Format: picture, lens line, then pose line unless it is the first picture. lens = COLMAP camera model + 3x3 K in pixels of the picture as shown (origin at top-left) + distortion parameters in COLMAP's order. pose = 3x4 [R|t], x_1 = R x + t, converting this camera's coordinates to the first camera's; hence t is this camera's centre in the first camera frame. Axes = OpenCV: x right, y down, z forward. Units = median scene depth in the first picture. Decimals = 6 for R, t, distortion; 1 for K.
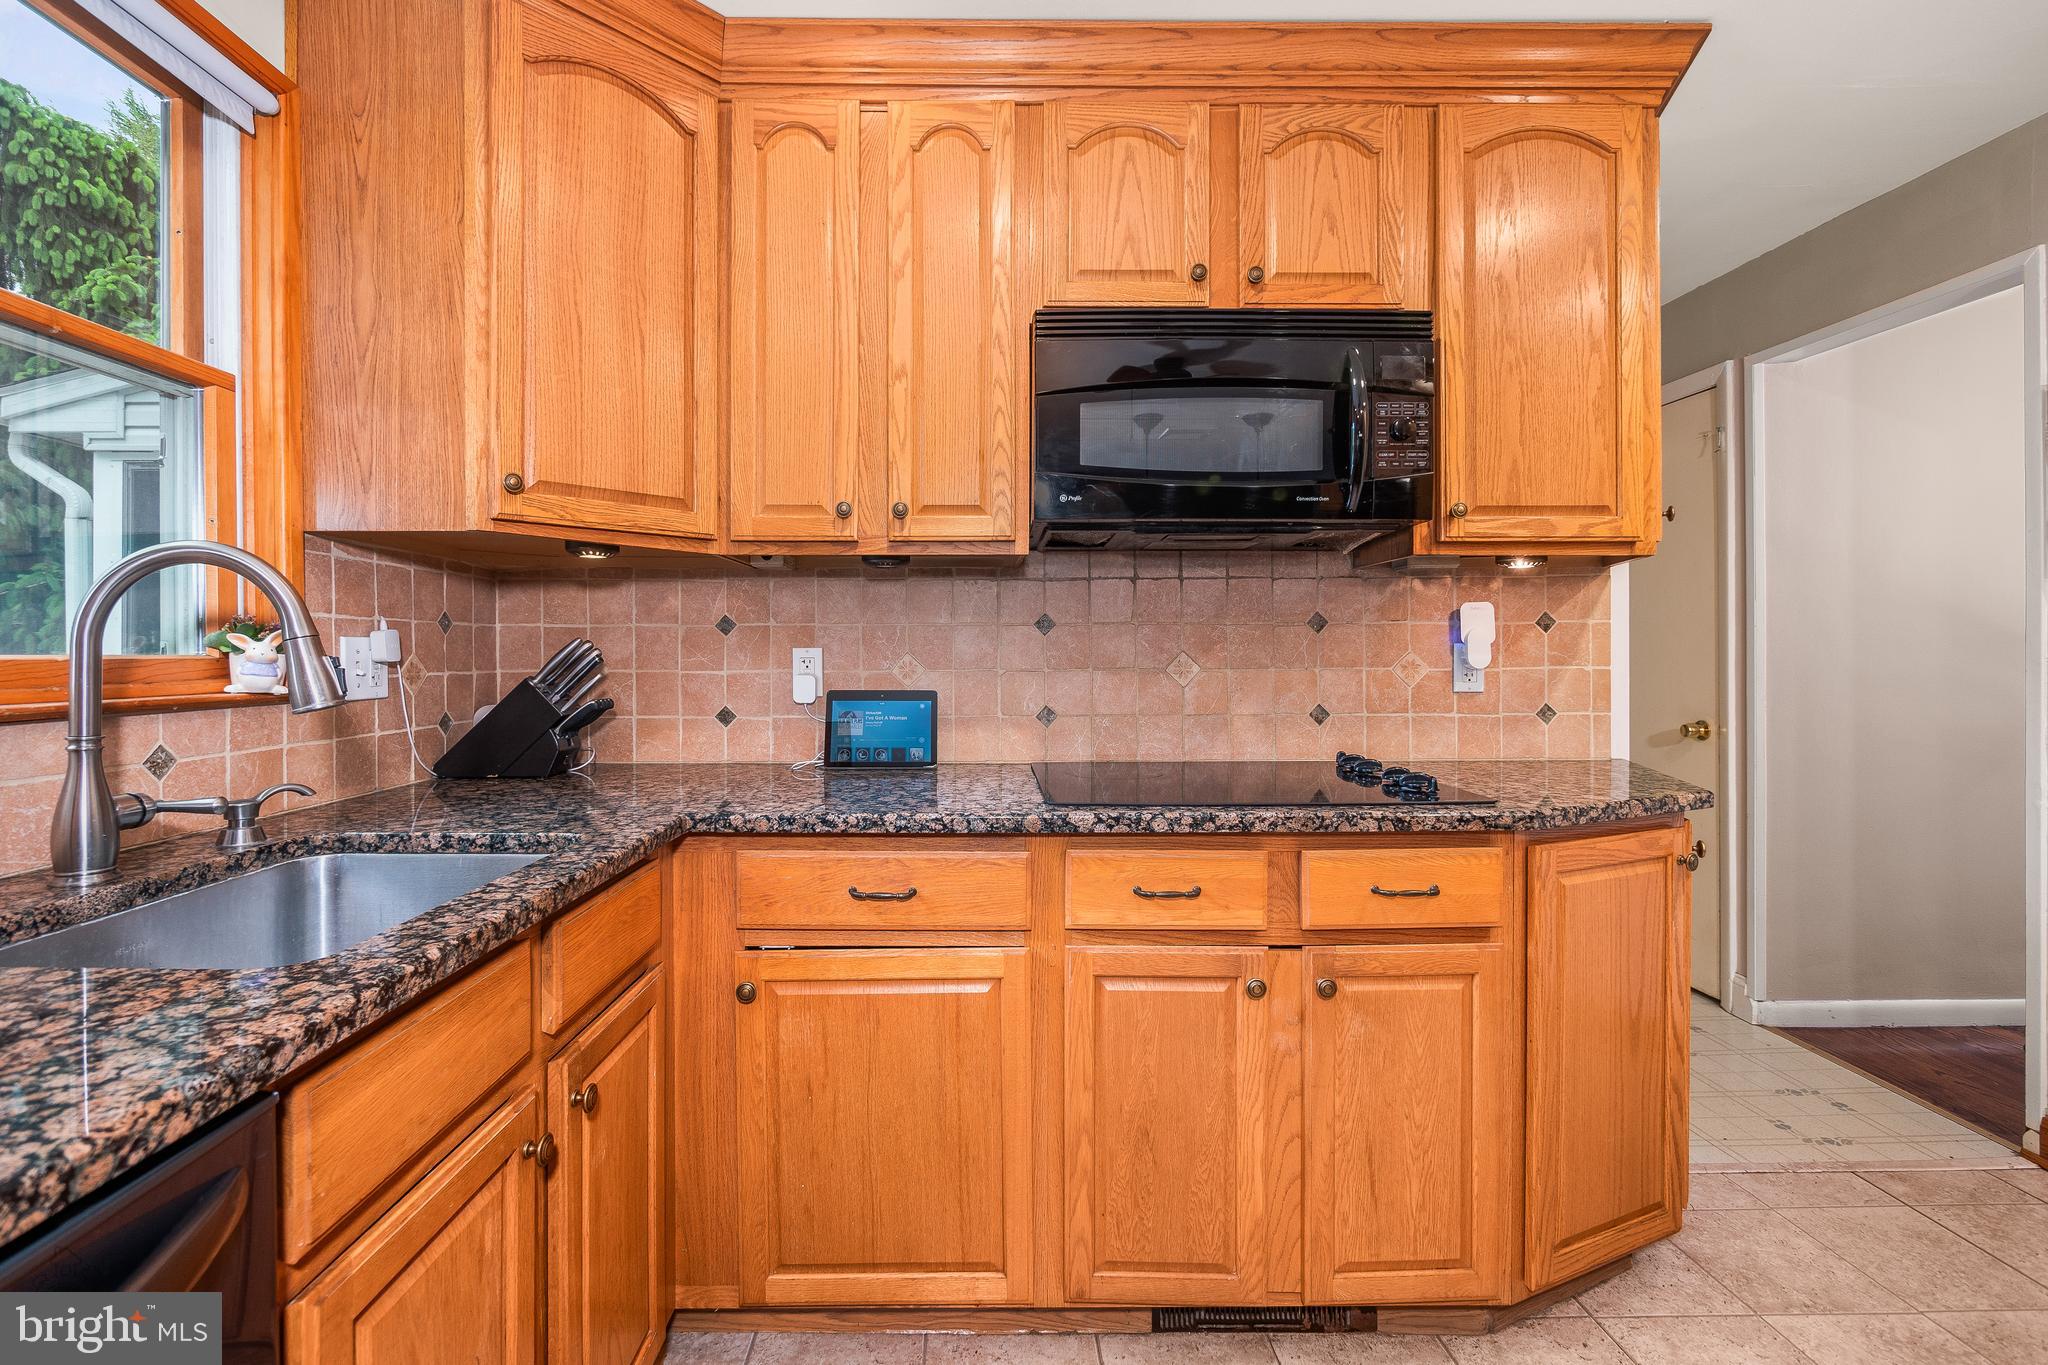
lens RADIAL K [[879.6, 0, 983.9], [0, 879.6, 653.6], [0, 0, 1]] dist [-0.002593, -0.000499]
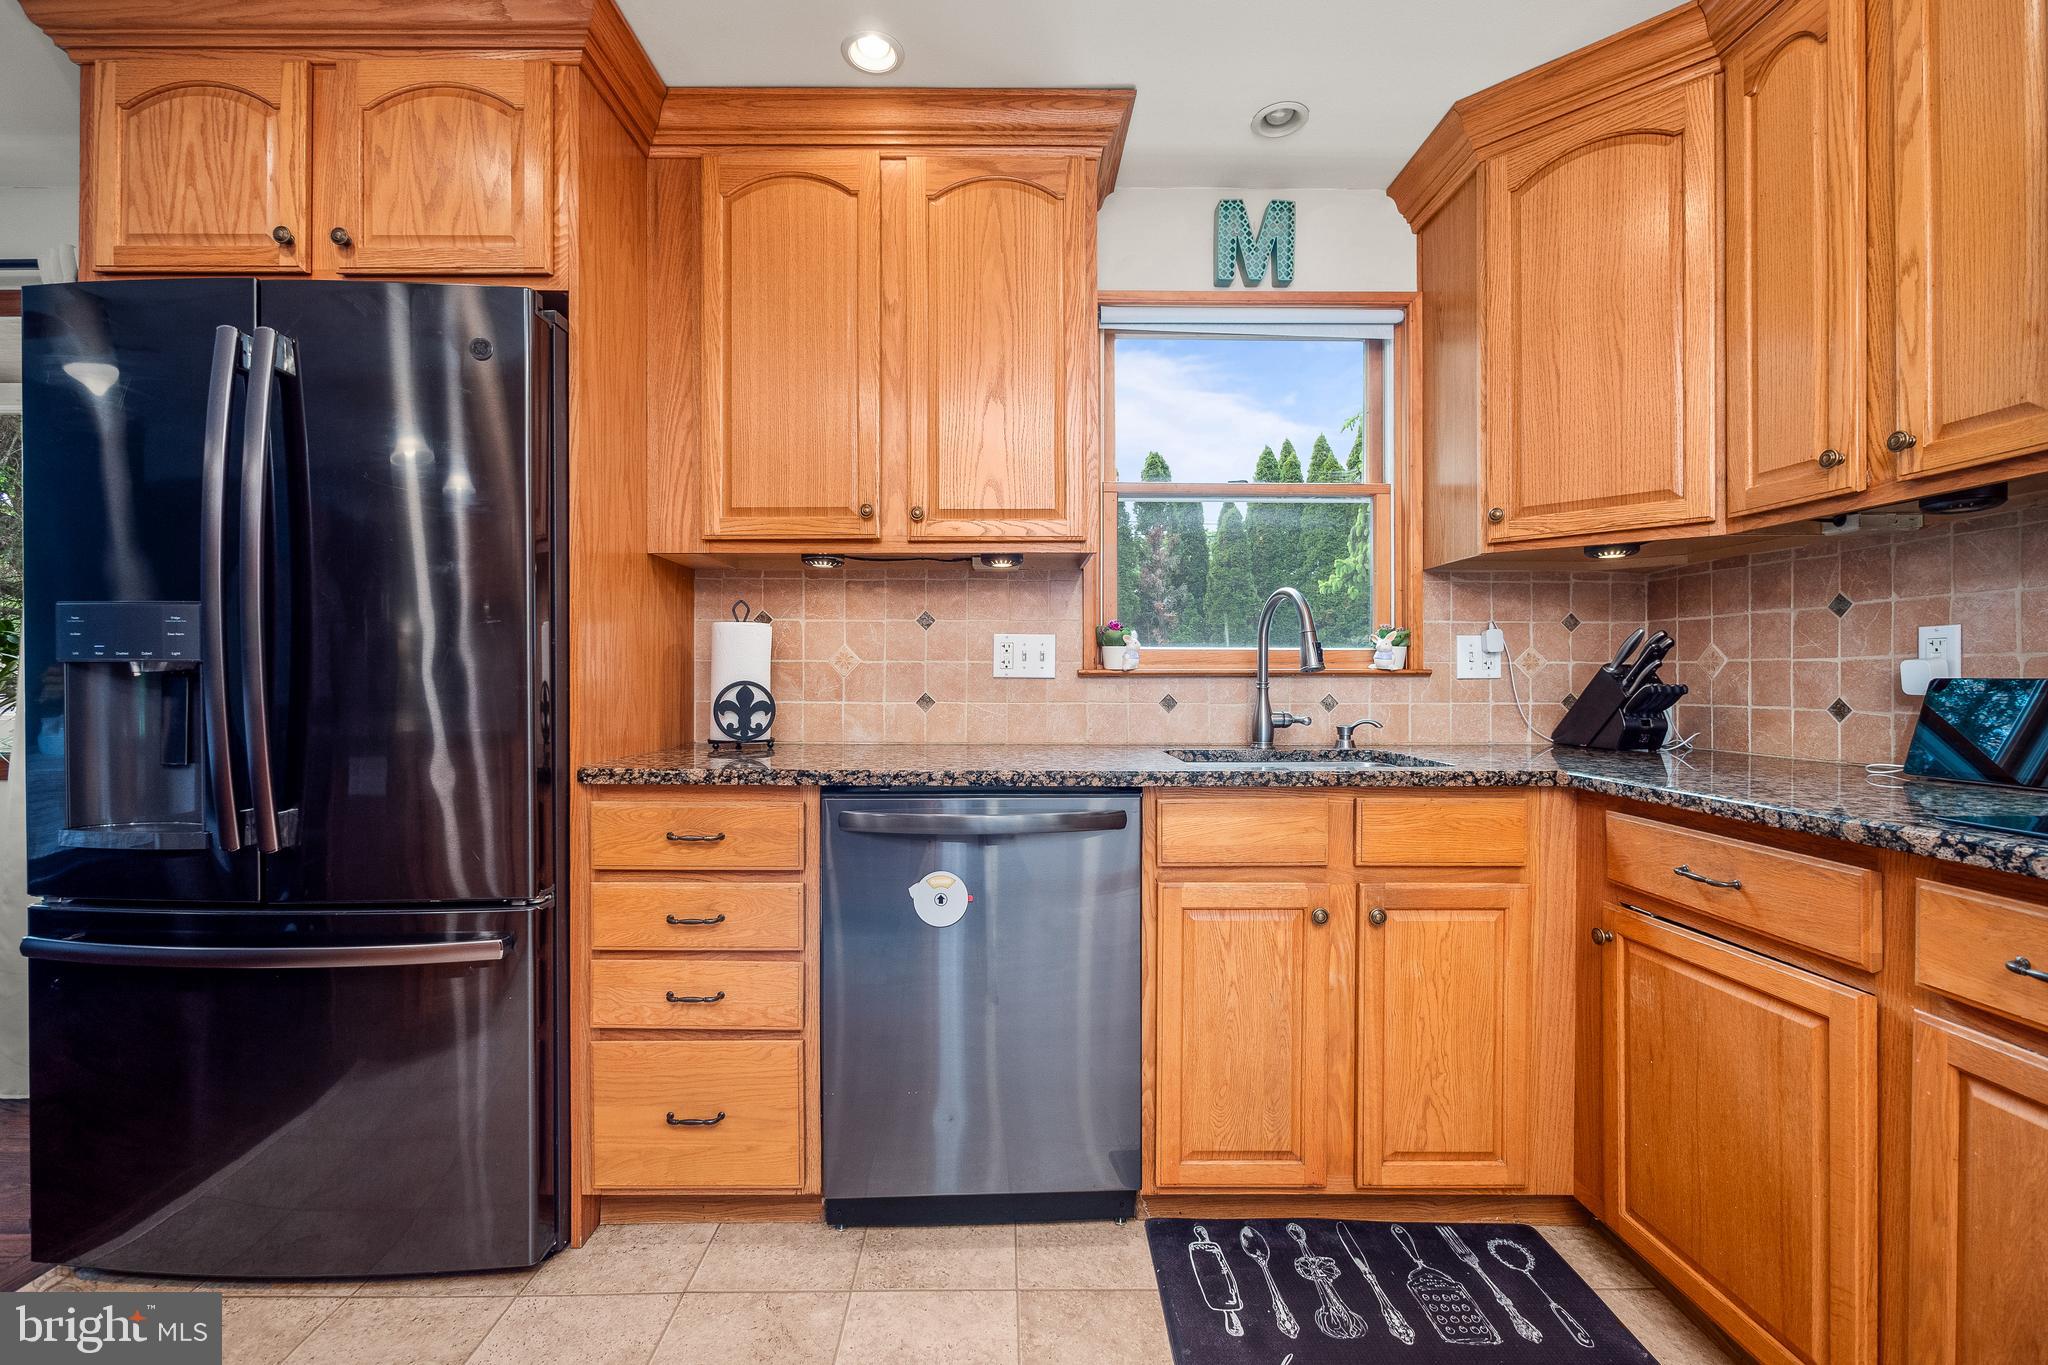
lens RADIAL K [[879.6, 0, 1006.1], [0, 879.6, 685.7], [0, 0, 1]] dist [-0.002593, -0.000499]
pose [[-0.005891, 0.008834, -0.999944, 0.688419], [-0.001844, 0.999959, 0.008845, 0.048734], [0.999981, 0.001896, -0.005874, 0.208552]]
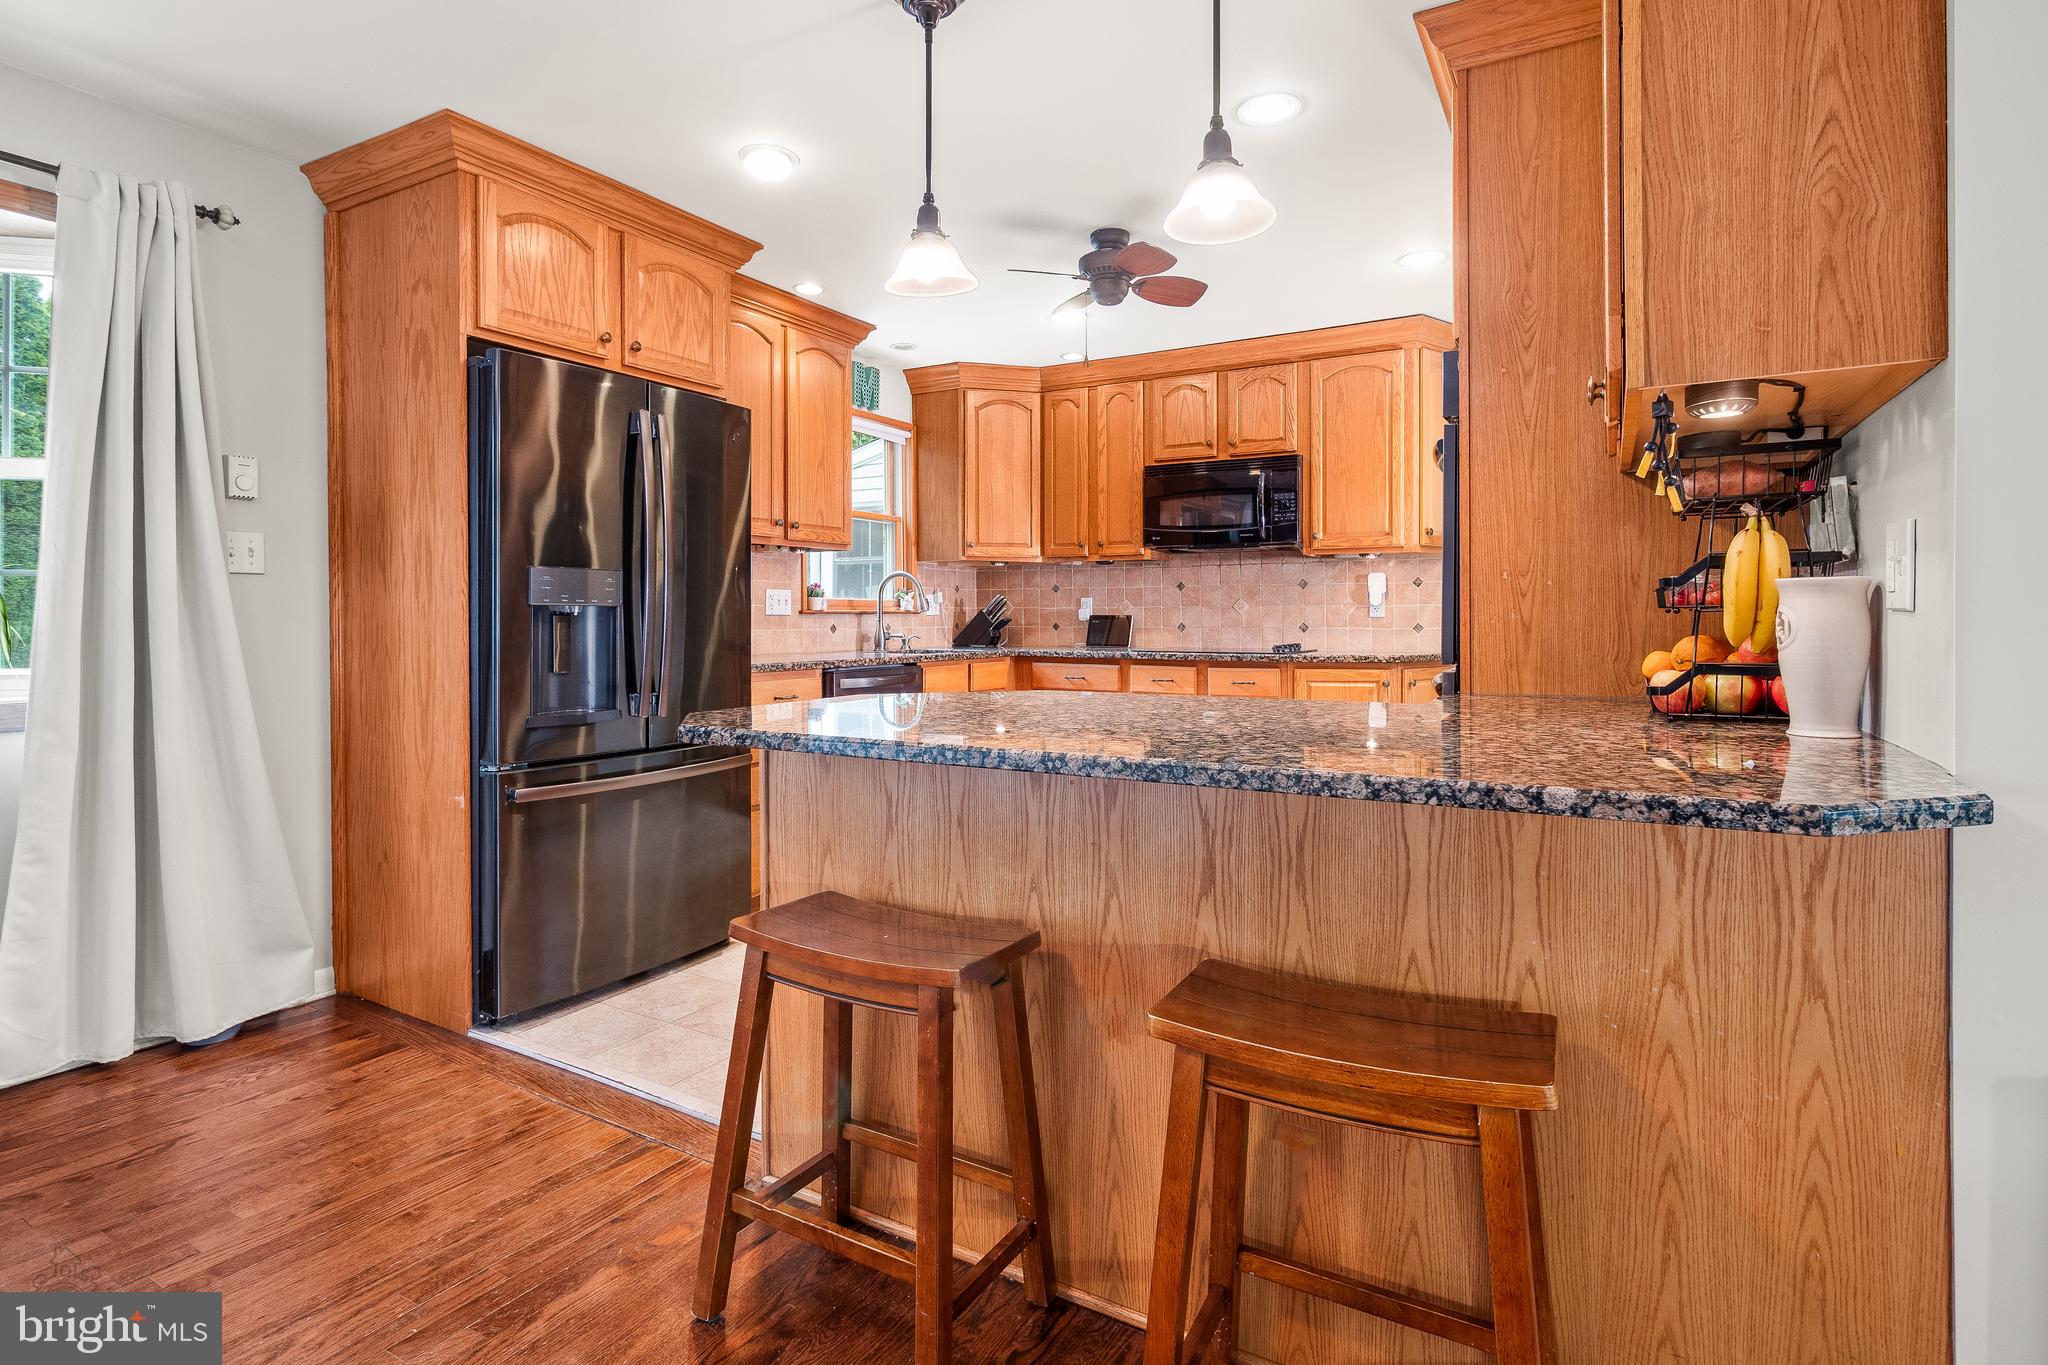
lens RADIAL K [[1028.6, 0, 1006.7], [0, 1028.6, 627.3], [0, 0, 1]] dist [0.000562, -0.000857]
pose [[0.853839, 0.007975, -0.520477, 1.257656], [-0.001740, 0.999921, 0.012467, 0.046956], [0.520535, -0.009739, 0.853785, -1.754894]]
